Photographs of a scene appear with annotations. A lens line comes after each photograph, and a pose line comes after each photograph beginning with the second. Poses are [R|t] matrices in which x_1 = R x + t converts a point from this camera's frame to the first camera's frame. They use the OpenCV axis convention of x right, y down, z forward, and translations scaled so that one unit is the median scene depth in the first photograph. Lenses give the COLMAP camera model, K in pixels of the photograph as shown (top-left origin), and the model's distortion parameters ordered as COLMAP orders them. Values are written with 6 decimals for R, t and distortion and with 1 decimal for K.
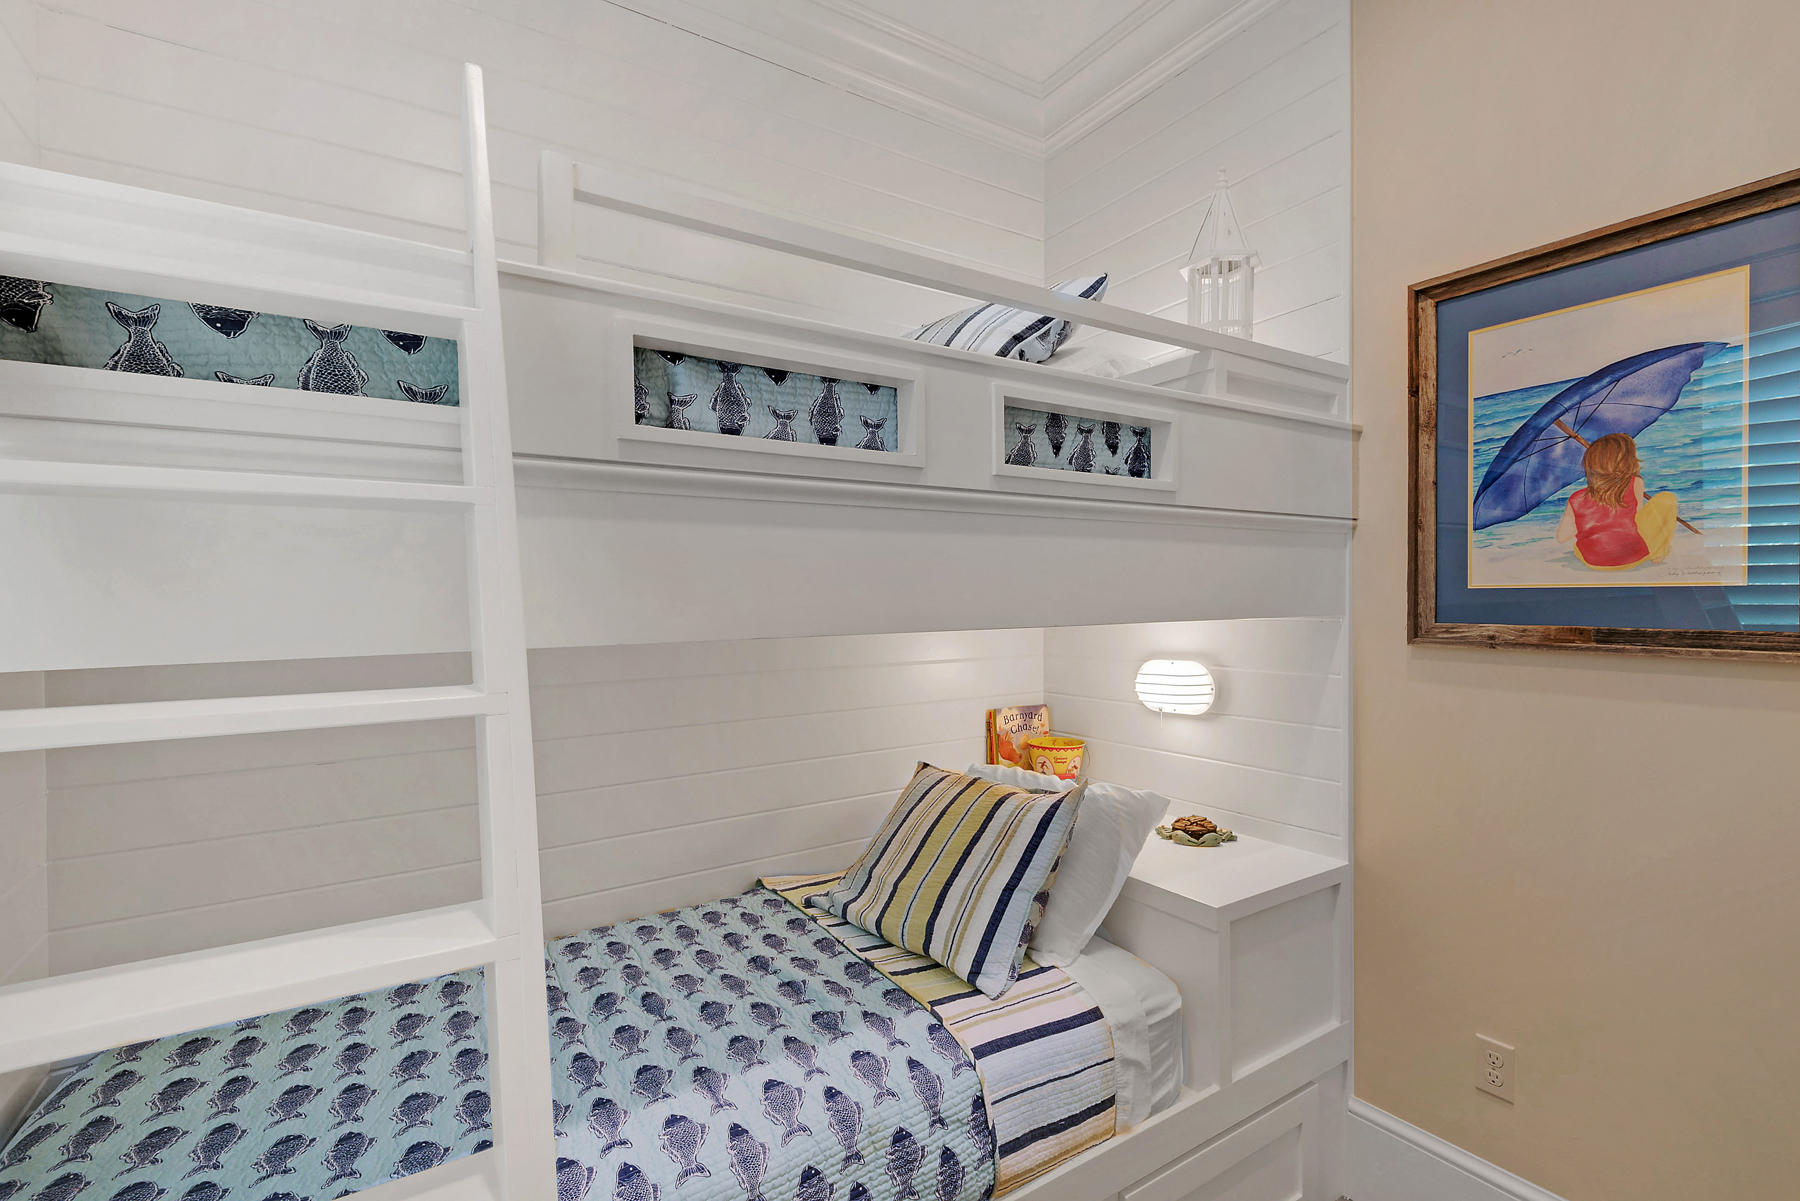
lens RADIAL K [[818.9, 0, 898.9], [0, 818.9, 595.8], [0, 0, 1]] dist [0.005880, -0.005821]
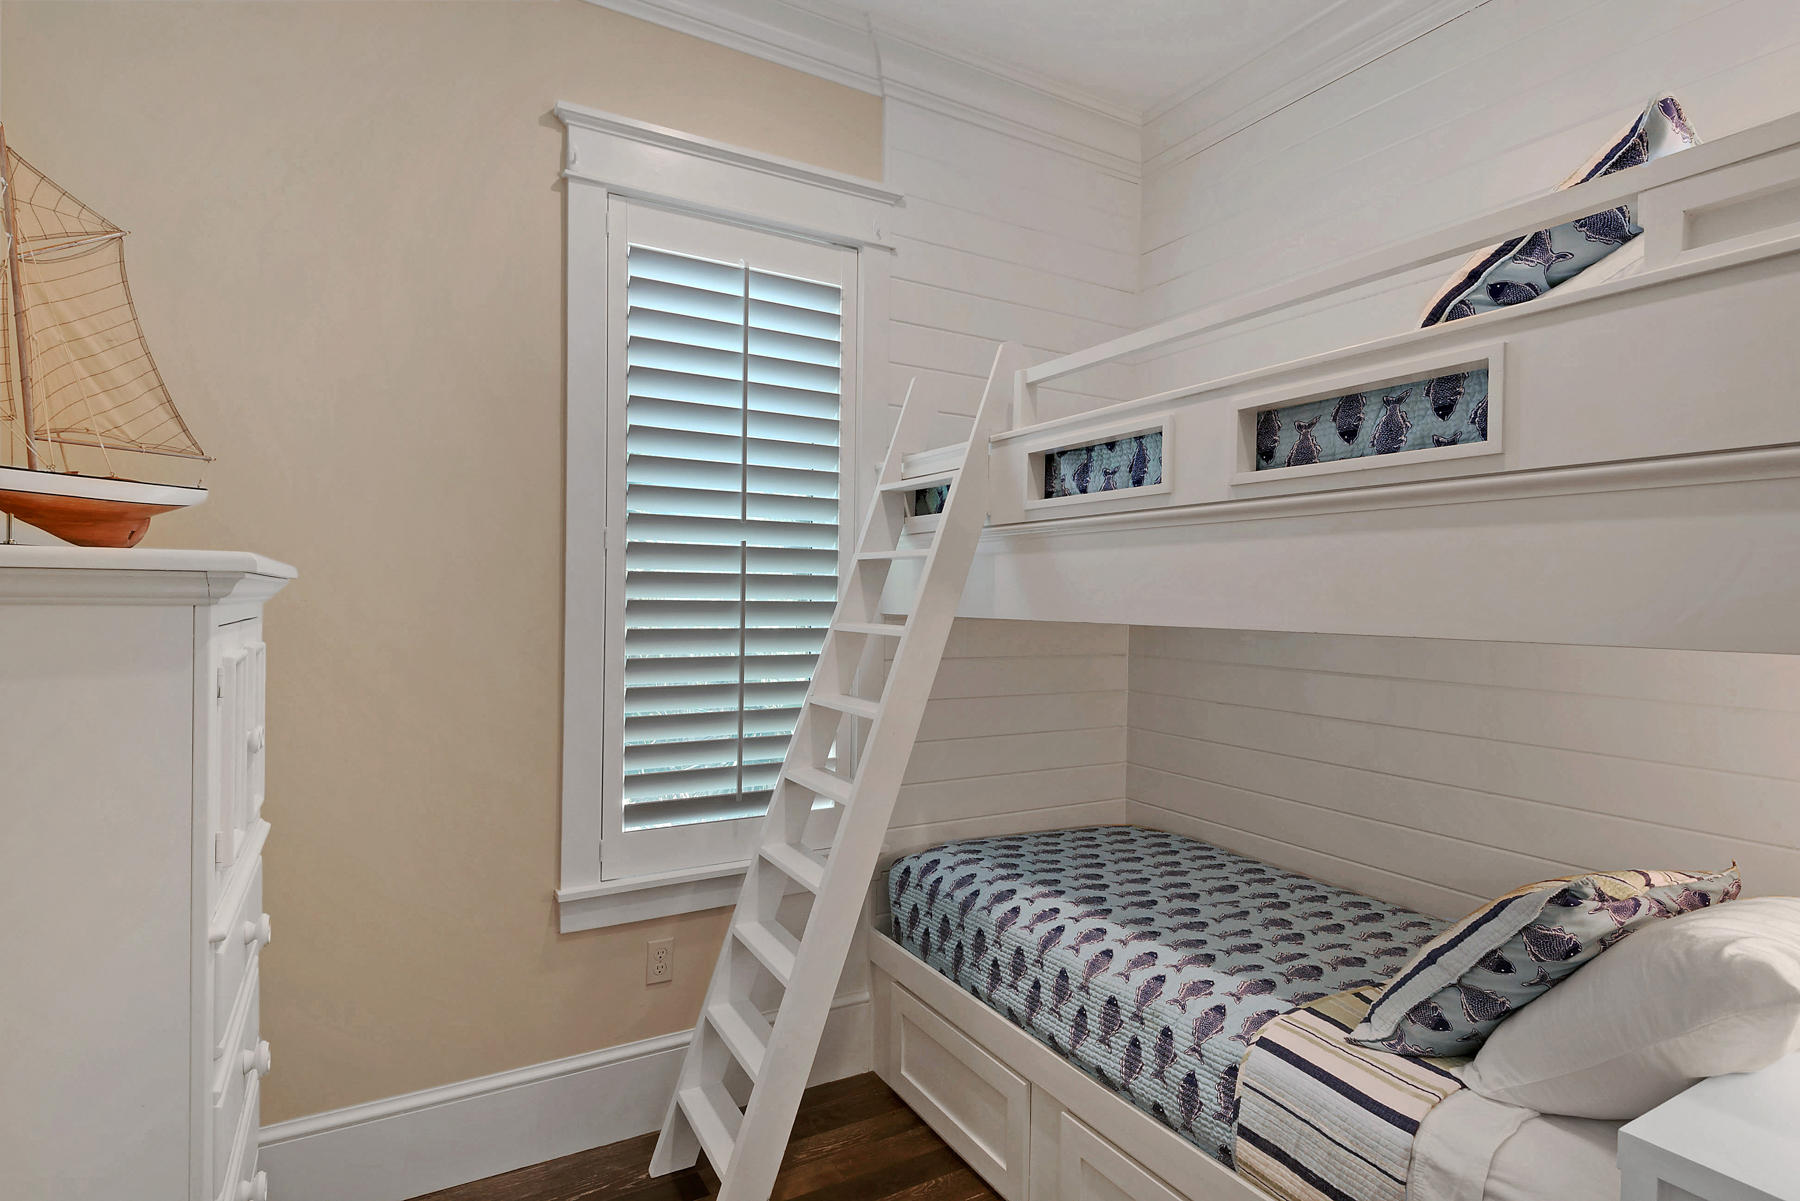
lens RADIAL K [[922.4, 0, 903.2], [0, 922.4, 599.8], [0, 0, 1]] dist [0.002643, -0.004600]
pose [[-0.058532, 0.011075, -0.998224, 1.316756], [-0.017605, 0.999772, 0.012124, -0.005102], [0.998130, 0.018283, -0.058324, 0.626666]]
